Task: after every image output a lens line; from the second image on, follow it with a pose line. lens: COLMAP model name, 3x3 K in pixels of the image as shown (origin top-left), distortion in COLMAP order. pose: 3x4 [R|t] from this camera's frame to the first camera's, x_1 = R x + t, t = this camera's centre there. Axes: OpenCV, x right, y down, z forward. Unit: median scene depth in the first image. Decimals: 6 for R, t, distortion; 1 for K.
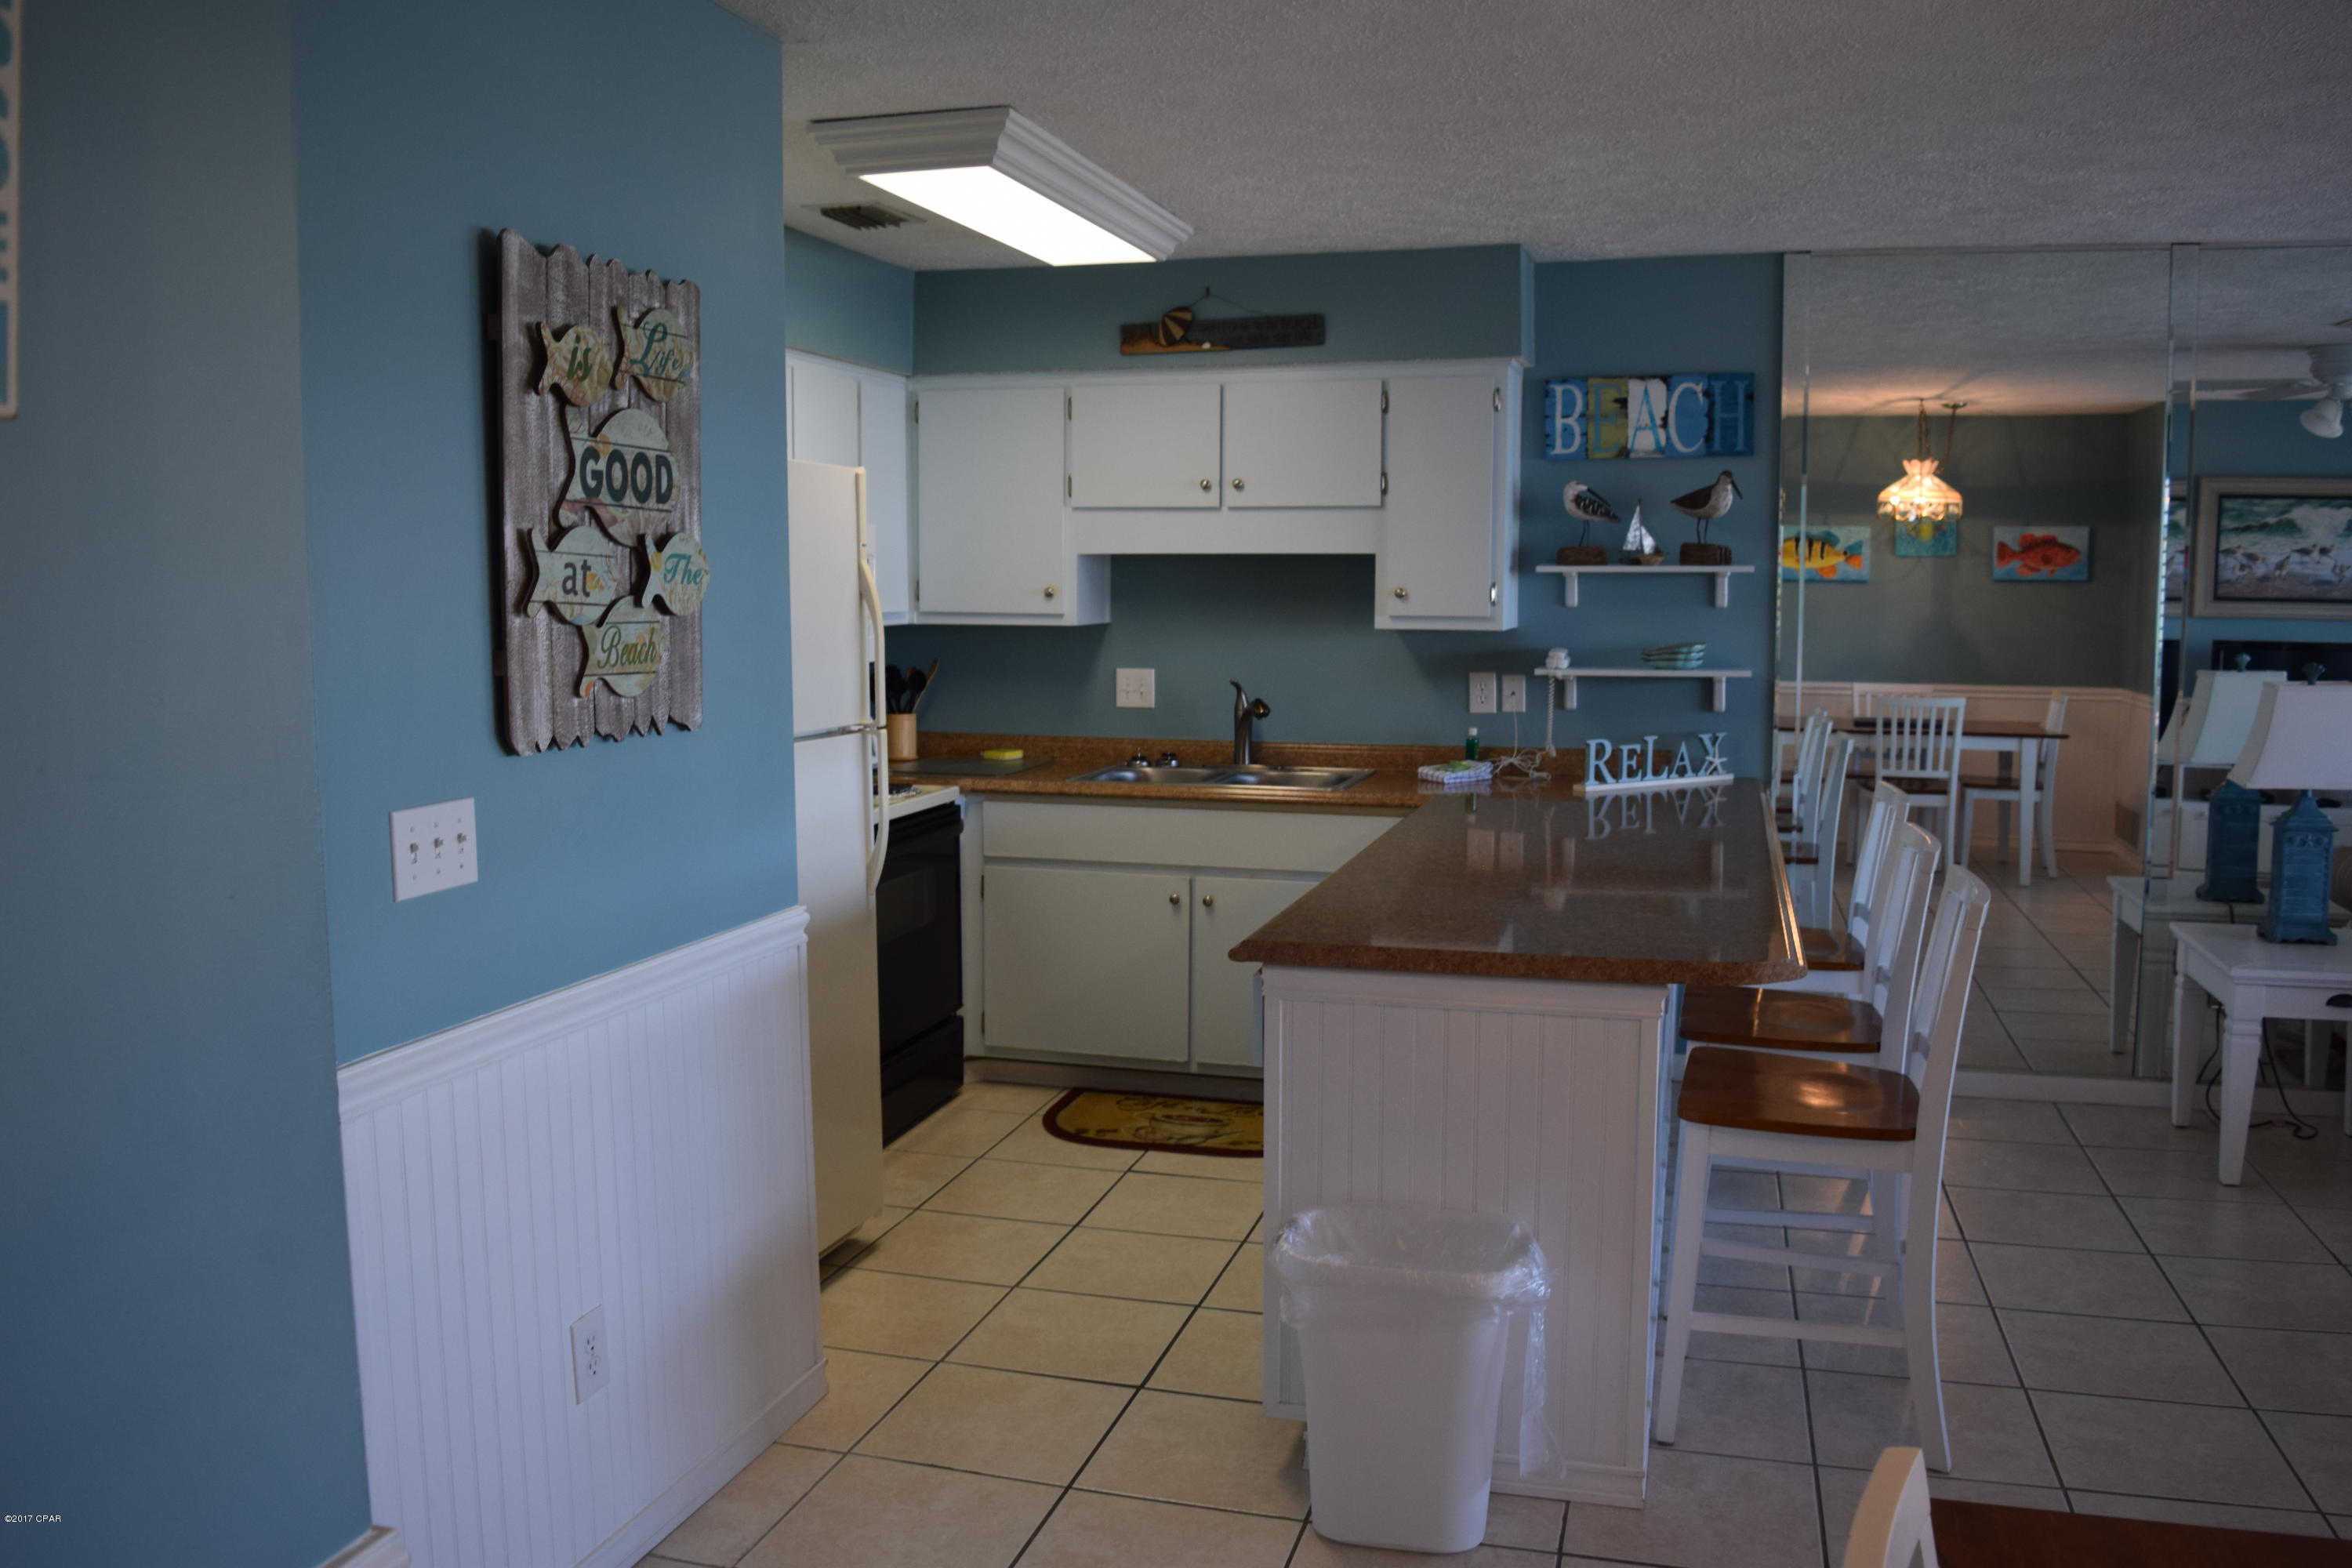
lens RADIAL K [[1850.5, 0, 1190.4], [0, 1850.5, 773.9], [0, 0, 1]] dist [-0.095241, 0.019920]
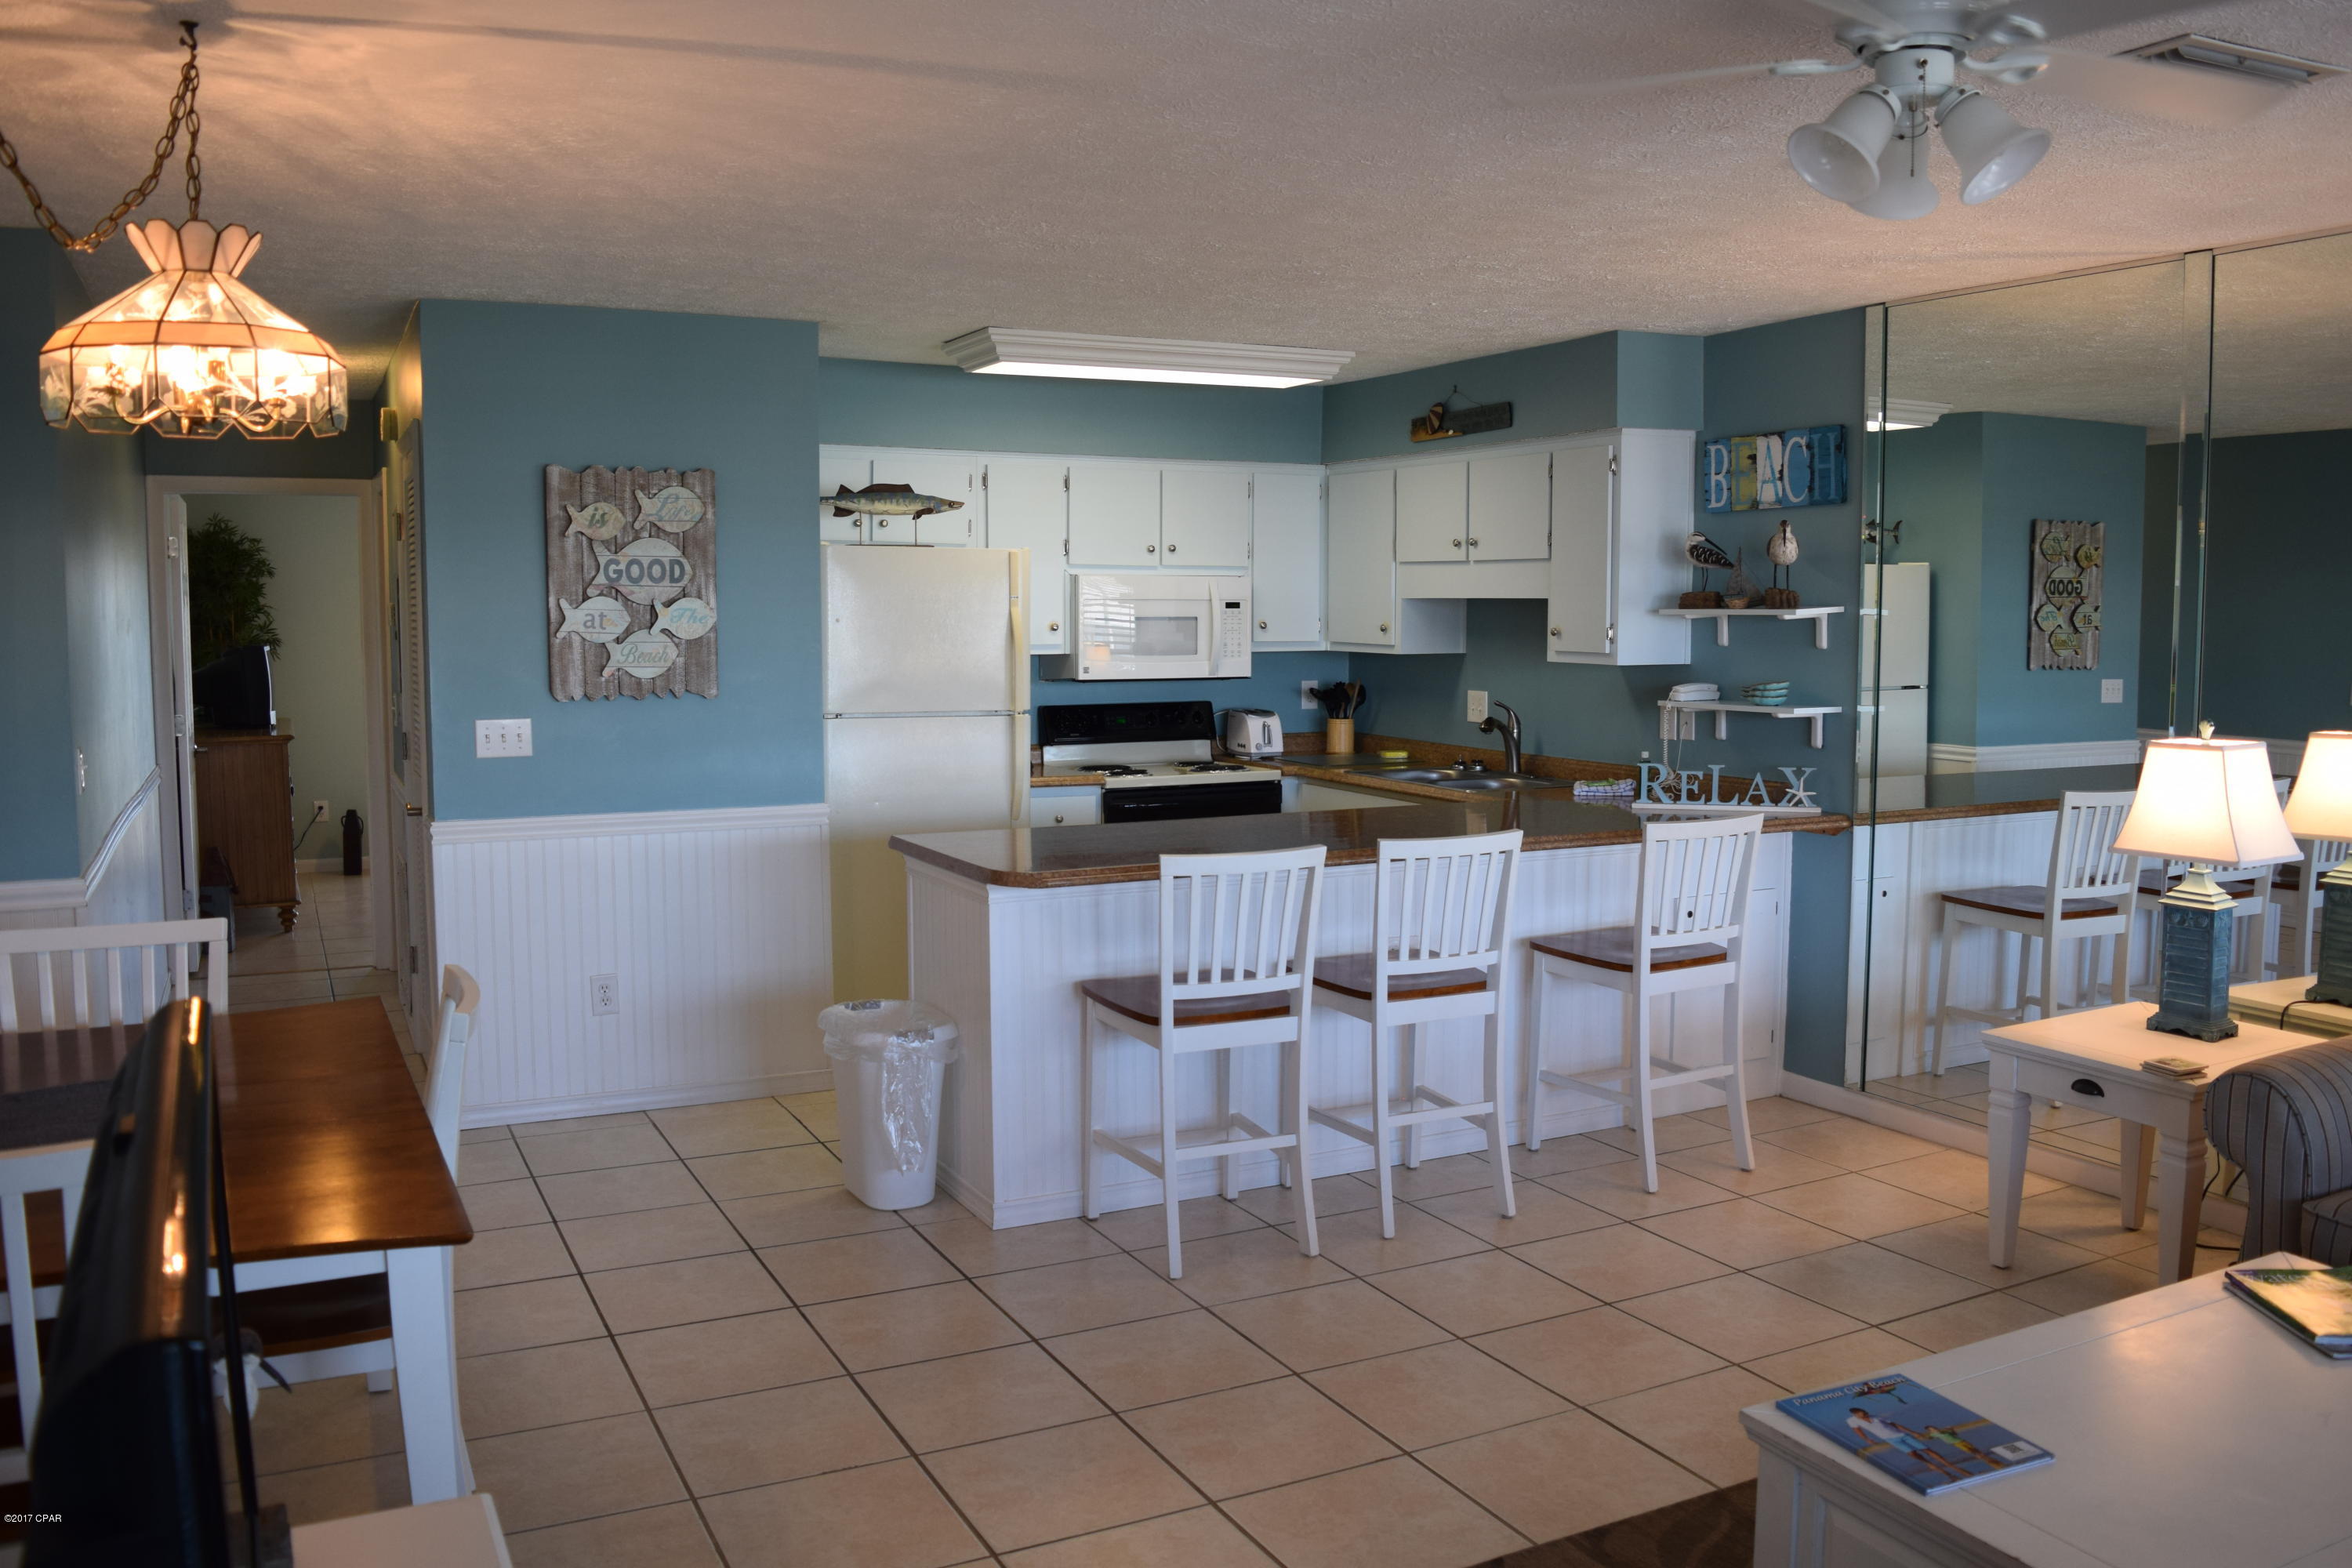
lens RADIAL K [[1850.5, 0, 1184.2], [0, 1850.5, 769.3], [0, 0, 1]] dist [-0.095241, 0.019920]
pose [[0.678071, 0.065641, -0.732059, 0.828044], [-0.077930, 0.996810, 0.017197, -0.011907], [0.730853, 0.045388, 0.681024, 0.025957]]
